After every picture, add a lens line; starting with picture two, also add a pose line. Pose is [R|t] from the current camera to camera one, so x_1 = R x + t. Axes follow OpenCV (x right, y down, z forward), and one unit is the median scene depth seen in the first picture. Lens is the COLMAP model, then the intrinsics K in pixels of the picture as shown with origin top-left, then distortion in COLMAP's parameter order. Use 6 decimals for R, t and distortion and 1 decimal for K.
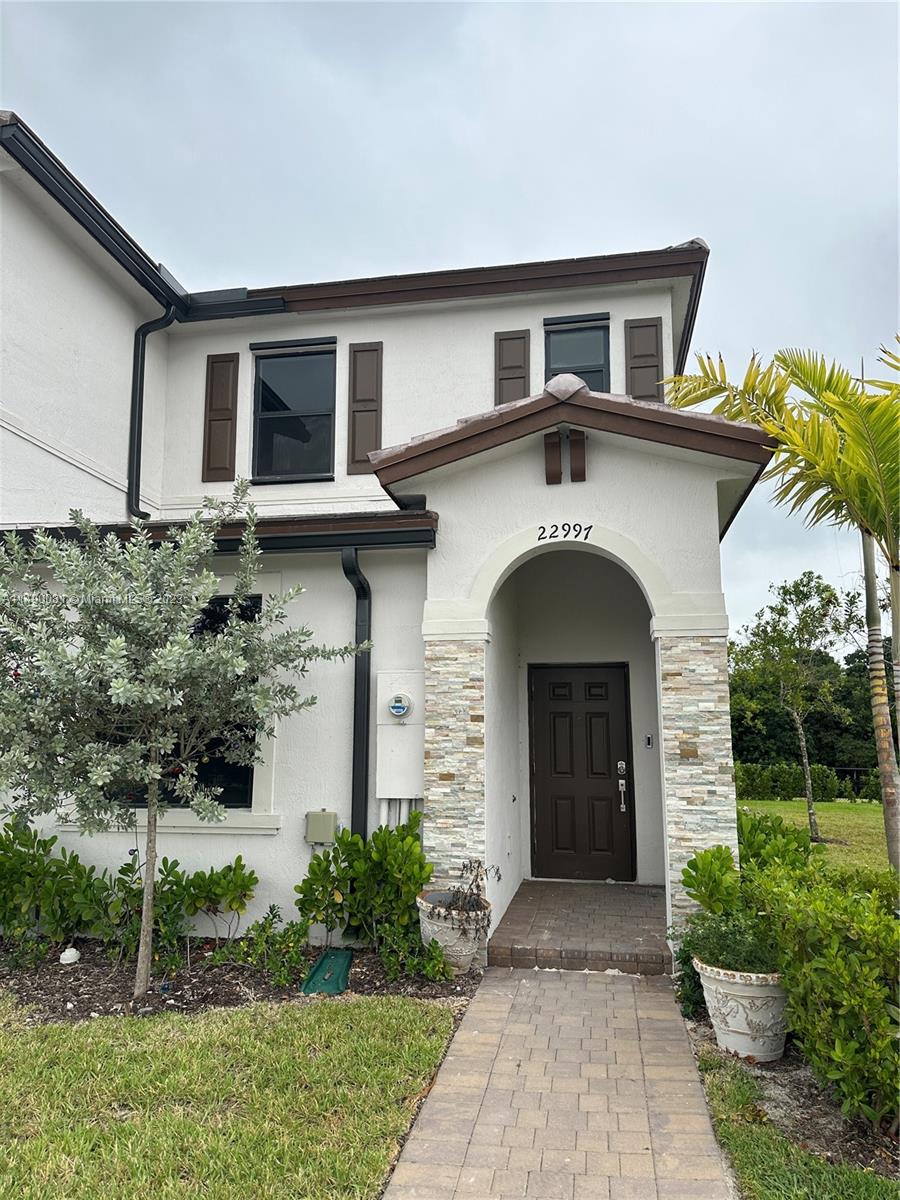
lens RADIAL K [[828.0, 0, 438.7], [0, 828.0, 600.1], [0, 0, 1]] dist [0.108188, -0.000448]
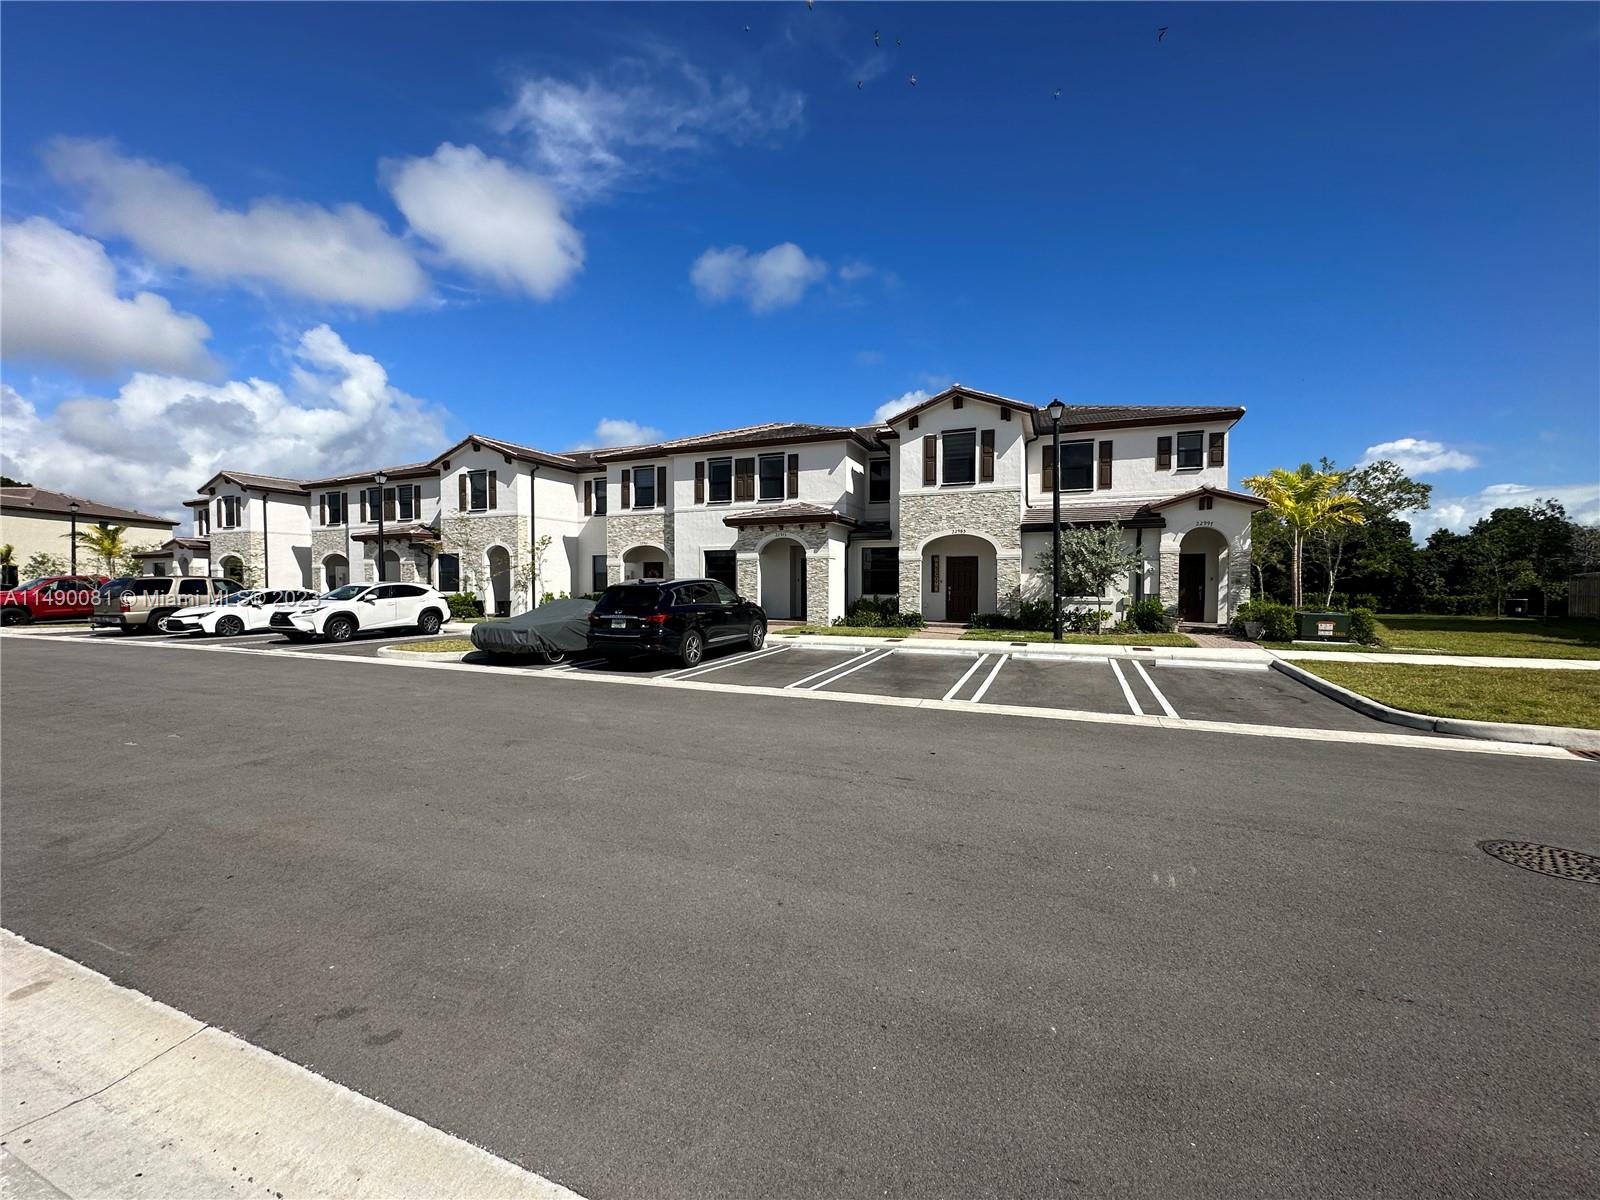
lens RADIAL K [[641.8, 0, 800.8], [0, 641.8, 594.1], [0, 0, 1]] dist [0.000513, -0.000019]
pose [[0.980434, 0.001478, -0.196844, -0.989968], [0.033998, 0.983673, 0.176723, -0.319447], [0.193892, -0.179958, 0.964376, -2.044715]]
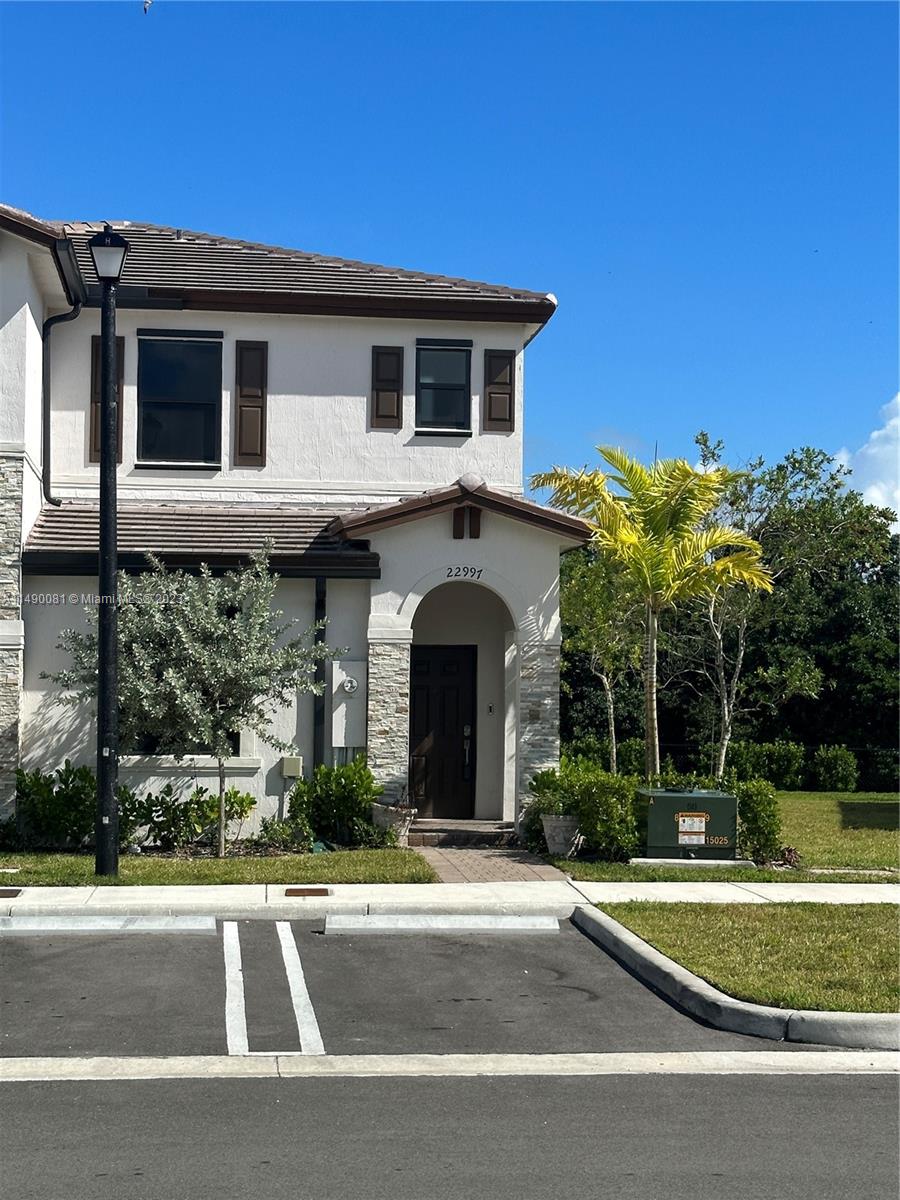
lens RADIAL K [[2024.0, 0, 465.4], [0, 2024.0, 565.8], [0, 0, 1]] dist [0.138948, 0.000000]
pose [[0.949949, 0.029043, 0.311051, -0.926877], [-0.058098, 0.994724, 0.084554, -0.379022], [-0.306954, -0.098394, 0.946624, -2.317711]]
